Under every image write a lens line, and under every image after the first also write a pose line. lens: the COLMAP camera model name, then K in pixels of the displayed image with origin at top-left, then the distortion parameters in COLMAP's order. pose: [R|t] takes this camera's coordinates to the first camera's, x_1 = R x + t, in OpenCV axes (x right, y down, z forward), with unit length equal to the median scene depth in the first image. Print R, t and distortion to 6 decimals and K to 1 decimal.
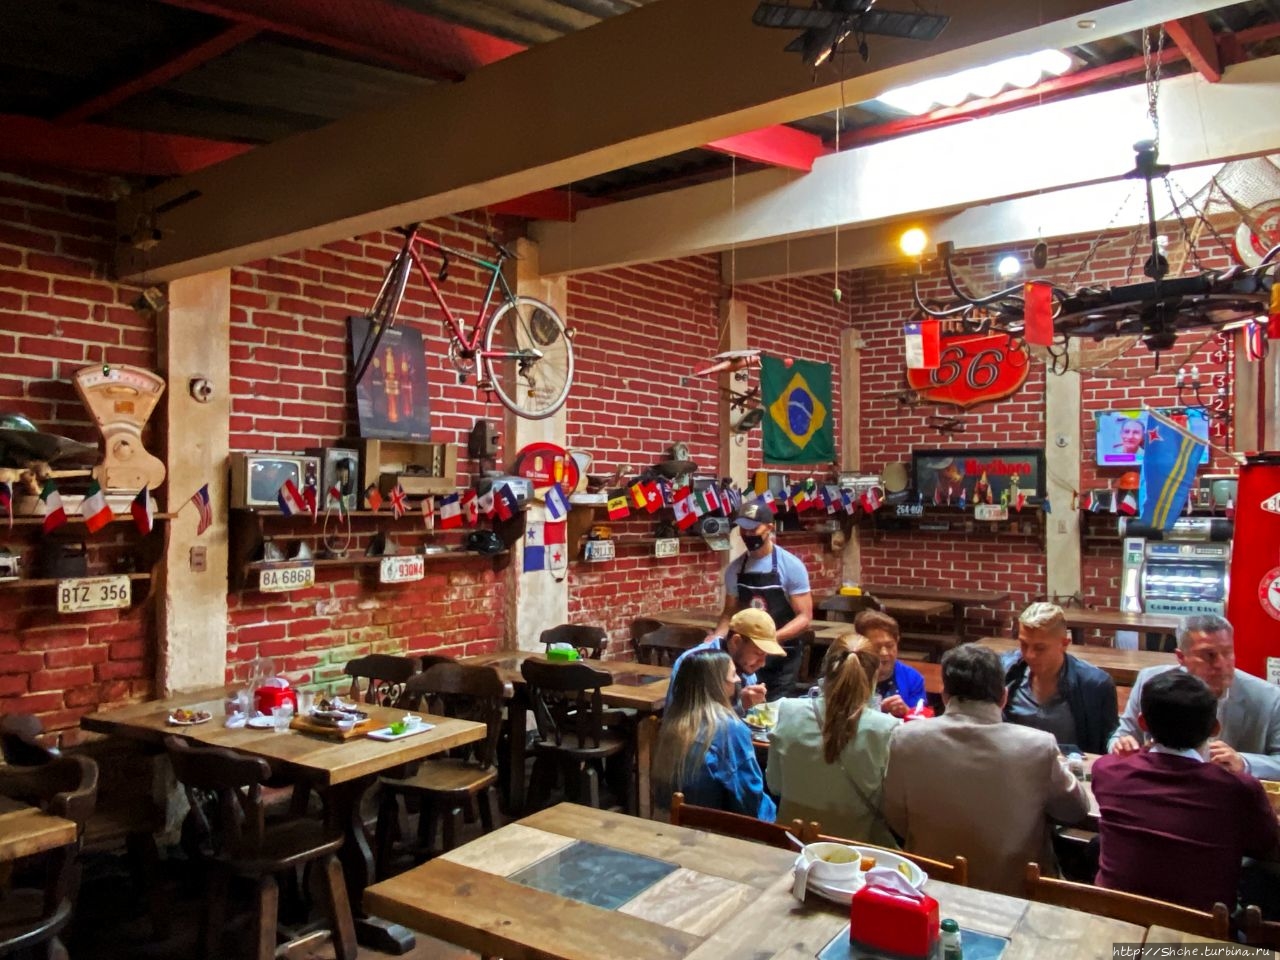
lens RADIAL K [[979.8, 0, 647.2], [0, 979.8, 485.0], [0, 0, 1]] dist [0.060781, -0.002972]
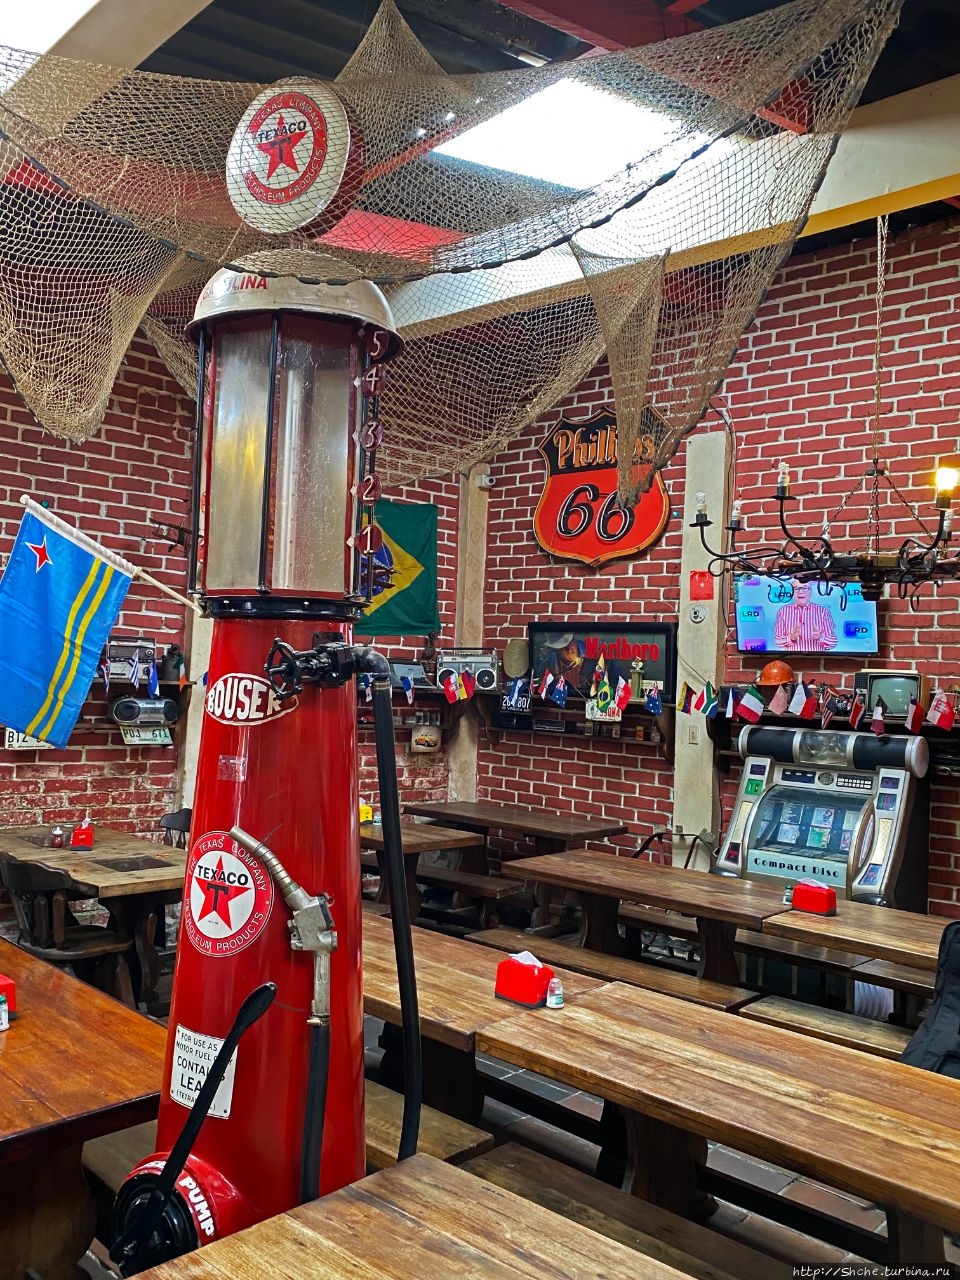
lens RADIAL K [[1026.9, 0, 480.0], [0, 1026.9, 640.0], [0, 0, 1]] dist [0.056302, -0.001363]
pose [[0.987316, 0.037391, -0.154299, 0.513232], [-0.041878, 0.998786, -0.025934, -0.000867], [0.153142, 0.032067, 0.987684, 0.334354]]
